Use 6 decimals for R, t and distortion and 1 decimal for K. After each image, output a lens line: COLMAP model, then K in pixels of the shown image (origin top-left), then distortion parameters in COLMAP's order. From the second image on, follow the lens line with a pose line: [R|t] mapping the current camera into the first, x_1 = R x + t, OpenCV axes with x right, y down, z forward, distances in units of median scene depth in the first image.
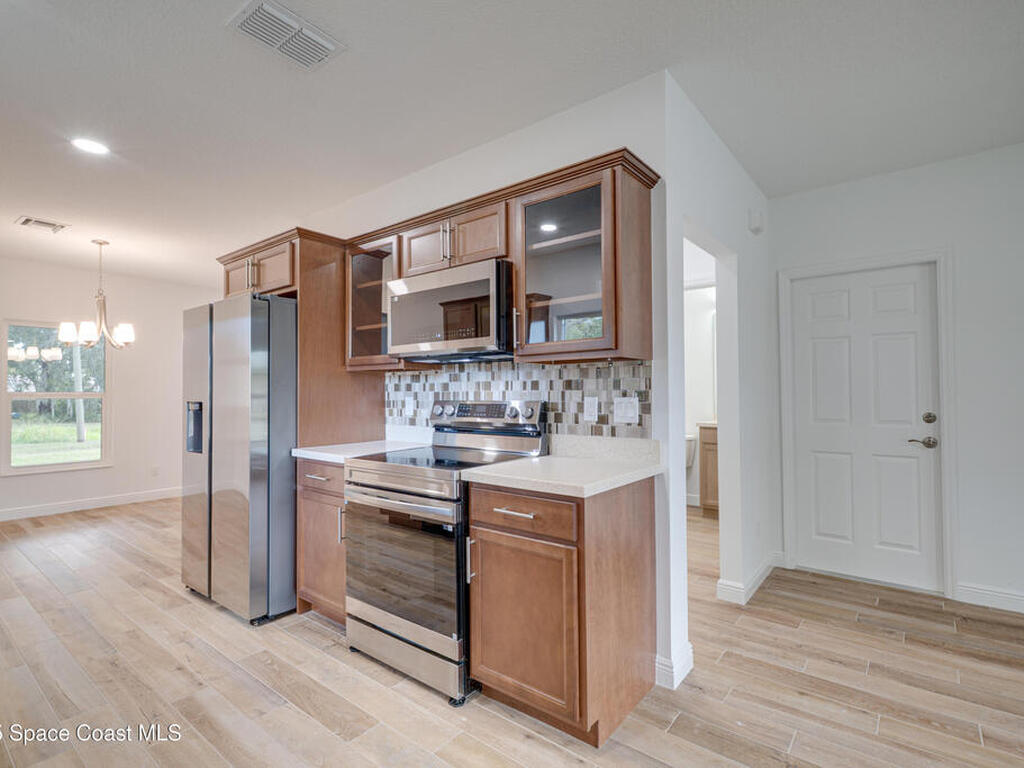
lens RADIAL K [[509.9, 0, 510.5], [0, 509.9, 386.0], [0, 0, 1]] dist [0.003728, -0.004730]
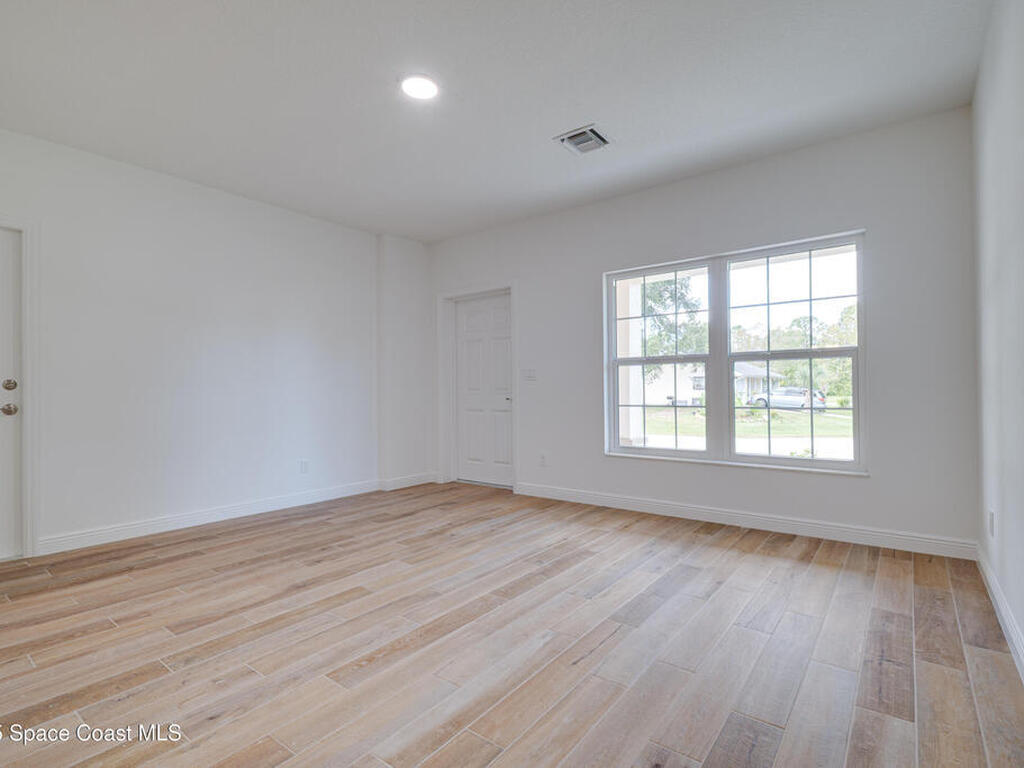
lens RADIAL K [[509.9, 0, 510.5], [0, 509.9, 386.0], [0, 0, 1]] dist [0.003728, -0.004730]
pose [[-0.016061, 0.013220, 0.999784, -0.208793], [-0.006177, 0.999892, -0.013321, 0.078458], [-0.999852, -0.006390, -0.015977, 0.038218]]
